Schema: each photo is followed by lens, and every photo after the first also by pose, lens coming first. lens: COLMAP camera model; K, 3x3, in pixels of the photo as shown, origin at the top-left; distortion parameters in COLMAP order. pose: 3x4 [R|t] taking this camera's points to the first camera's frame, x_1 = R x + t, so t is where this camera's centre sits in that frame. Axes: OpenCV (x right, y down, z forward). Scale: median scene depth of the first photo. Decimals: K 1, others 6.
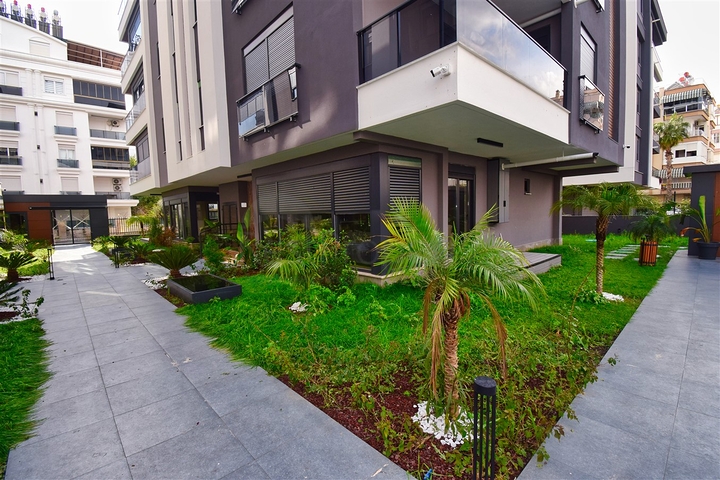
lens RADIAL K [[327.6, 0, 360.0], [0, 327.6, 240.0], [0, 0, 1]] dist [0.001048, -0.015113]
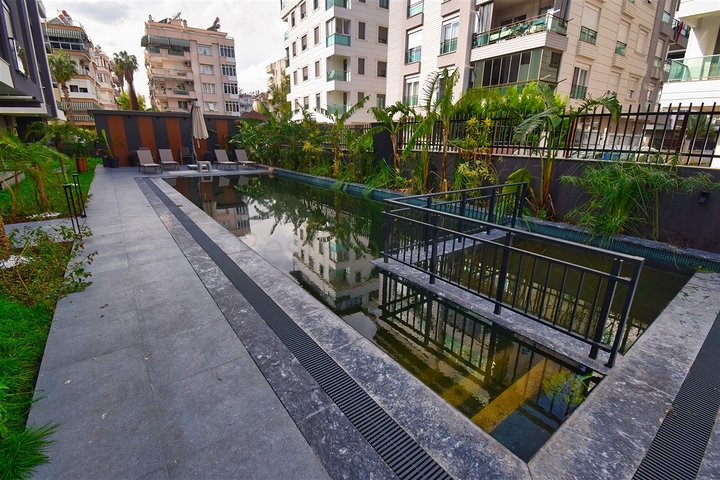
lens RADIAL K [[327.4, 0, 358.0], [0, 327.4, 235.7], [0, 0, 1]] dist [0.014428, -0.023216]
pose [[0.112403, -0.257467, 0.959727, -0.178997], [0.070770, 0.965470, 0.250719, 0.020808], [-0.991139, 0.039739, 0.126743, -0.162607]]
